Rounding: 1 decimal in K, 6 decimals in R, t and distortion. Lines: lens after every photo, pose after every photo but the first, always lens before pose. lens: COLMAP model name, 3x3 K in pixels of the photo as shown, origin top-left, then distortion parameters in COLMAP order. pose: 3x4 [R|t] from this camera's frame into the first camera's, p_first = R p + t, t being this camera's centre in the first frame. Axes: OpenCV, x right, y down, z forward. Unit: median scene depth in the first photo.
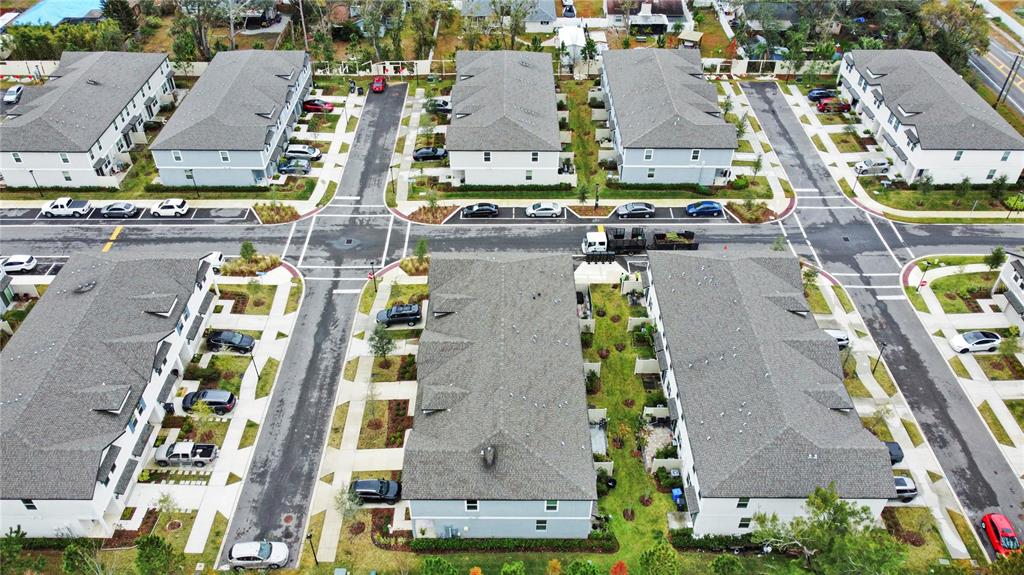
lens RADIAL K [[778.8, 0, 508.8], [0, 778.8, 289.1], [0, 0, 1]] dist [0.002610, -0.005301]
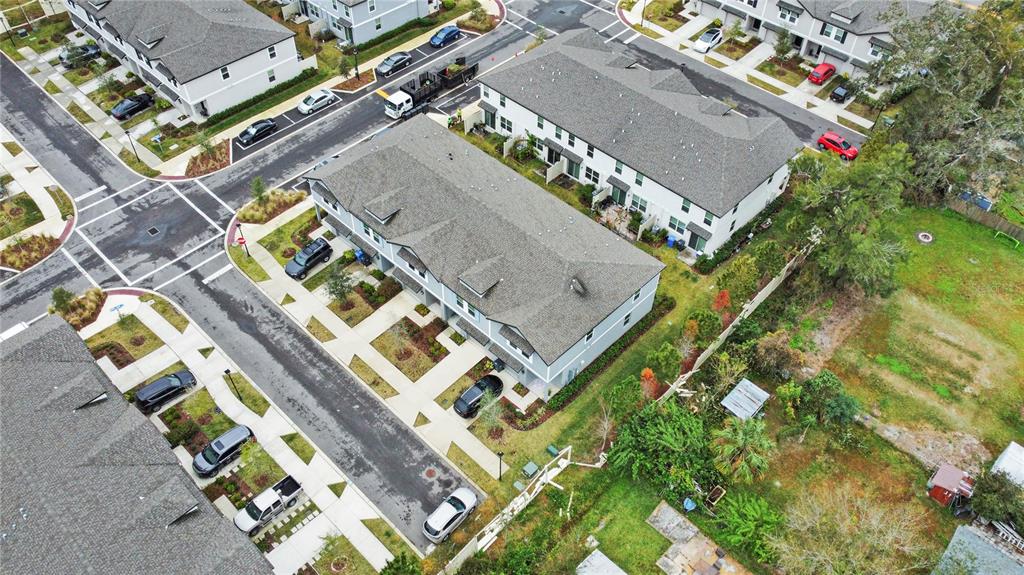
lens RADIAL K [[778.8, 0, 508.8], [0, 778.8, 289.1], [0, 0, 1]] dist [0.002610, -0.005301]
pose [[0.697300, -0.524890, 0.488123, -0.361214], [0.447474, 0.850766, 0.275617, -0.065408], [-0.559947, 0.026234, 0.828113, 0.122007]]
